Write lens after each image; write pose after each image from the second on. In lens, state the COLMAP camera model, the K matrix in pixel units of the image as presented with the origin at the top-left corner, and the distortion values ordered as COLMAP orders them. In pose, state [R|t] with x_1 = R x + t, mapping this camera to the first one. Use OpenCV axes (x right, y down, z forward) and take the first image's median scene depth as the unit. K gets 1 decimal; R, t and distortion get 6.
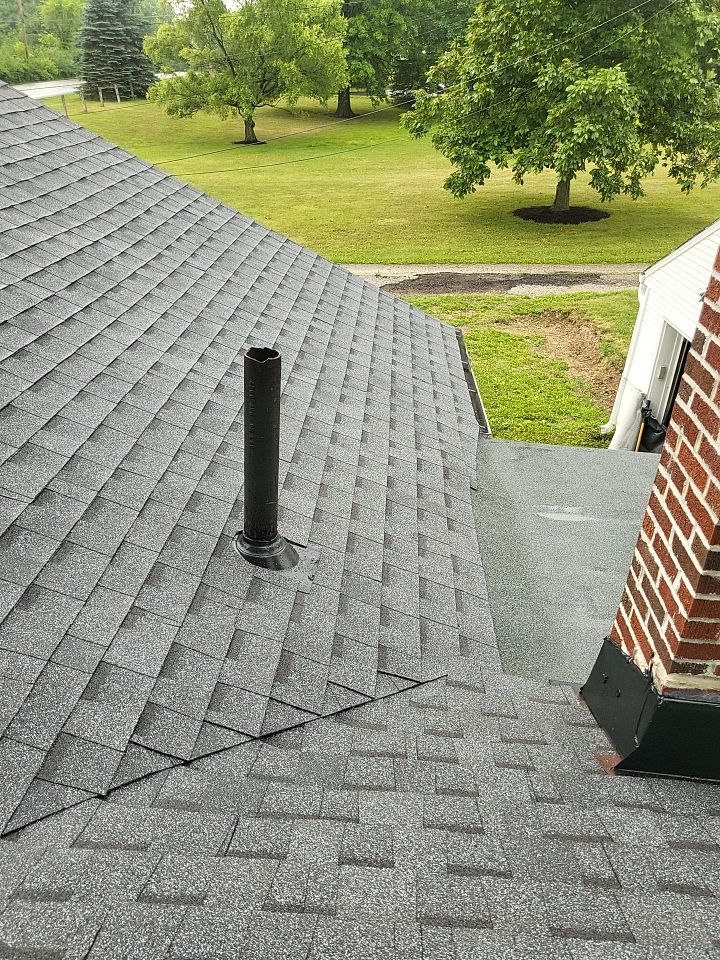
lens RADIAL K [[805.4, 0, 360.0], [0, 805.4, 480.0], [0, 0, 1]] dist [0.067519, 0.002347]
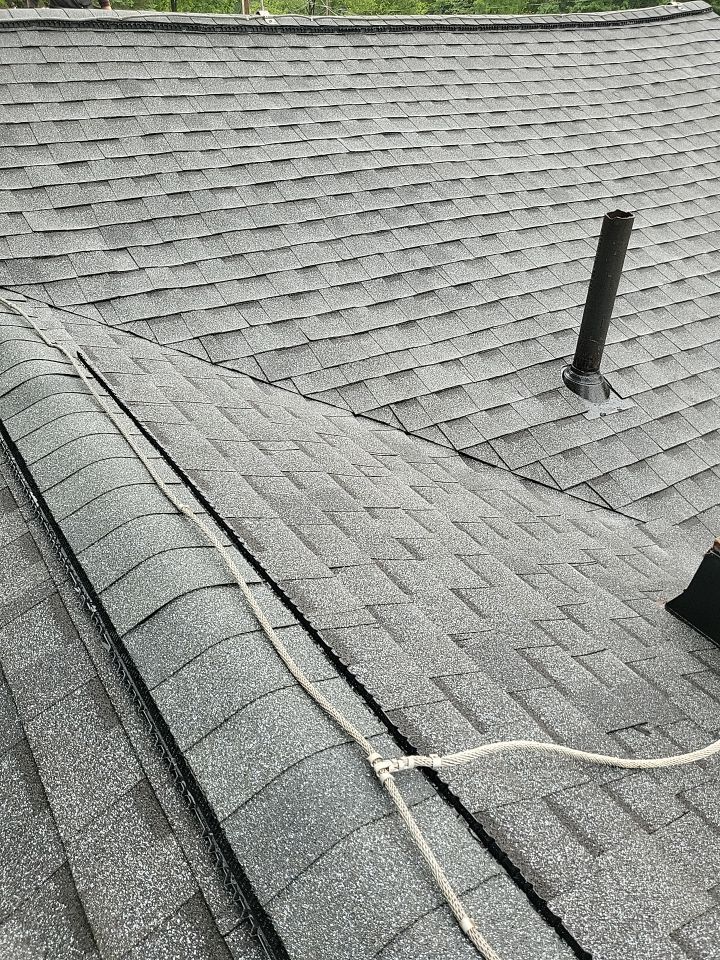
lens RADIAL K [[805.4, 0, 360.0], [0, 805.4, 480.0], [0, 0, 1]] dist [0.067519, 0.002347]
pose [[0.576664, 0.408903, -0.707289, 0.731303], [-0.389203, 0.898679, 0.202228, 0.117989], [0.718317, 0.158662, 0.677382, -0.108902]]
